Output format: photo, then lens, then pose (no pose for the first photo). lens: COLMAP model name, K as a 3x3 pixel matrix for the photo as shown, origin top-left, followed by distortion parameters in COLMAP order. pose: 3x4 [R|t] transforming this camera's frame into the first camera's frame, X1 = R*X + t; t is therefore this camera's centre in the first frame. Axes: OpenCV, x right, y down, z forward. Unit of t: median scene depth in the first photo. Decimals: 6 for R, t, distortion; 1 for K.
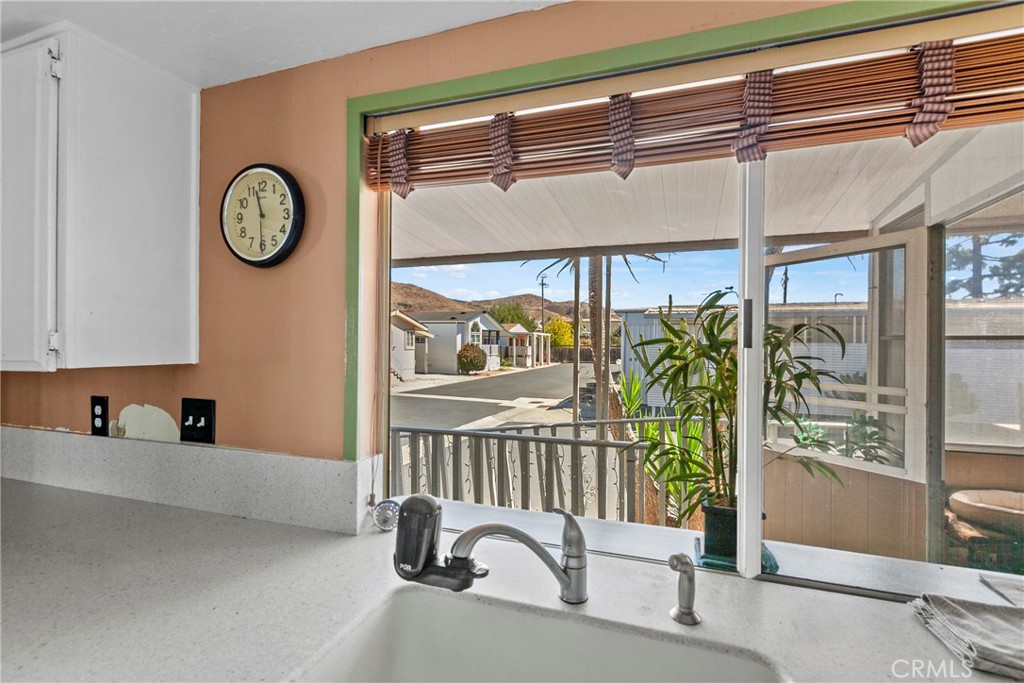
lens RADIAL K [[477.7, 0, 517.0], [0, 477.7, 327.5], [0, 0, 1]] dist [-0.005418, 0.000109]
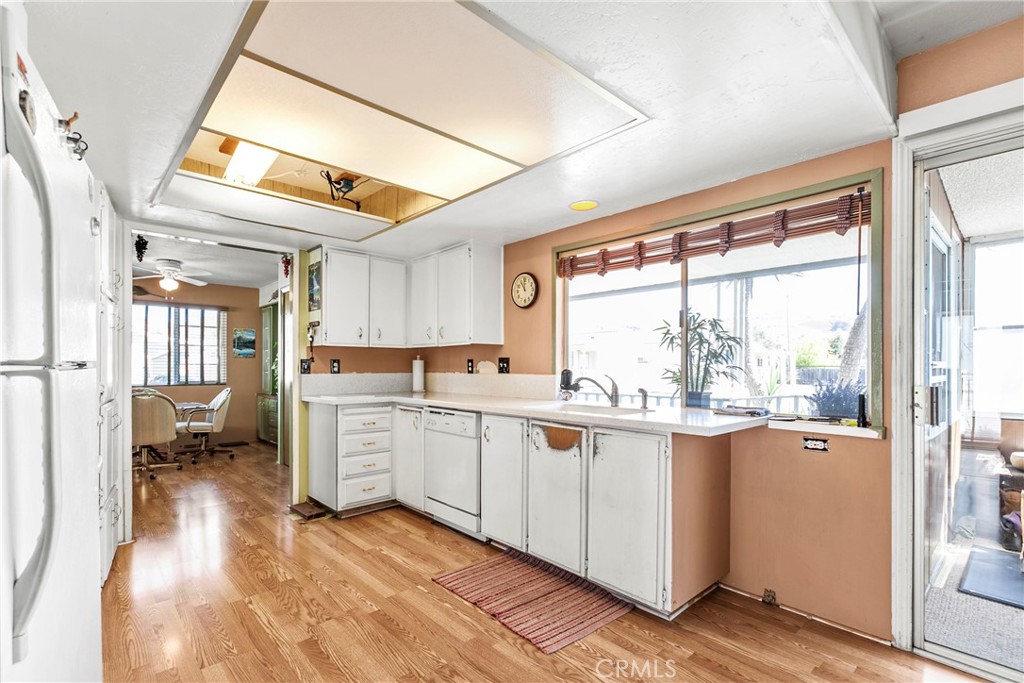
lens RADIAL K [[467.0, 0, 510.4], [0, 467.0, 367.1], [0, 0, 1]] dist [0.000331, 0.000068]
pose [[0.884269, 0.000372, -0.466977, 0.687557], [0.009379, 0.999784, 0.018556, 0.169991], [0.466883, -0.020788, 0.884075, -1.504881]]
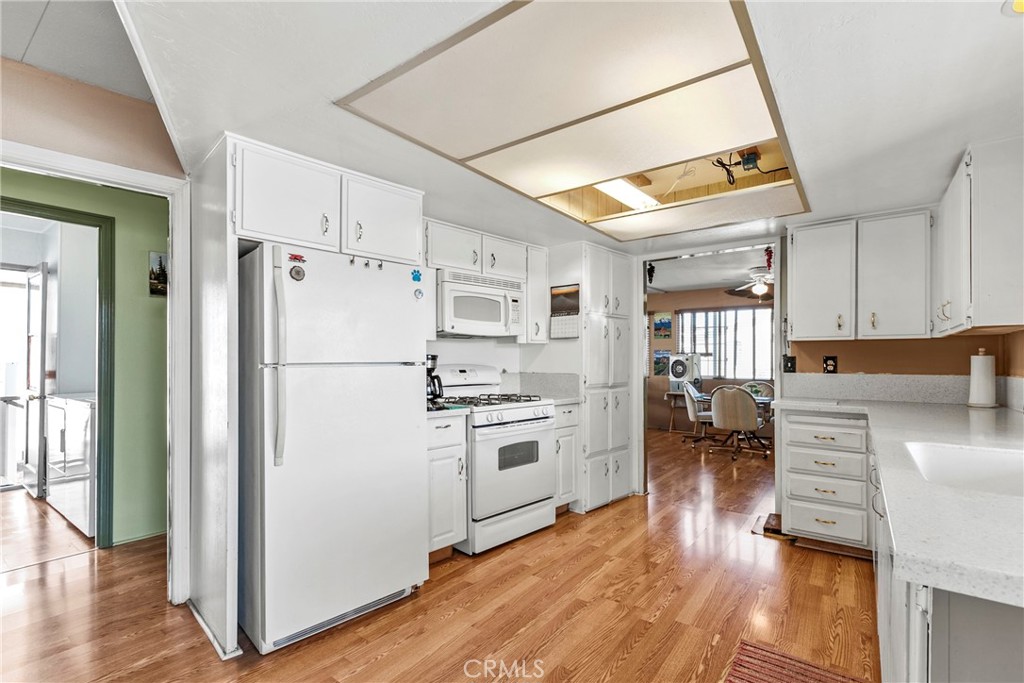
lens RADIAL K [[462.9, 0, 512.0], [0, 462.9, 357.3], [0, 0, 1]] dist [-0.001149, -0.000015]
pose [[-0.301351, -0.008612, -0.953474, 1.155421], [0.015288, 0.999787, -0.013862, 0.182161], [0.953391, -0.018754, -0.301155, -0.165927]]
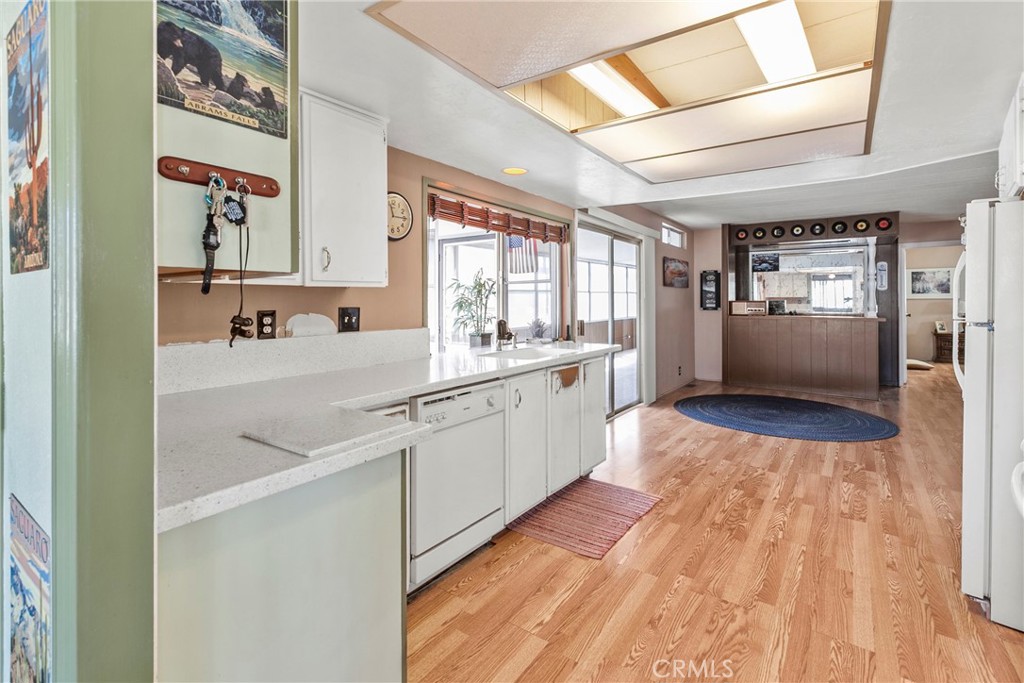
lens RADIAL K [[473.3, 0, 509.5], [0, 473.3, 300.9], [0, 0, 1]] dist [-0.001693, -0.000003]
pose [[0.282731, -0.003878, 0.959191, -2.380454], [-0.015738, 0.999838, 0.008681, 0.111420], [-0.959070, -0.017550, 0.282624, -0.076571]]
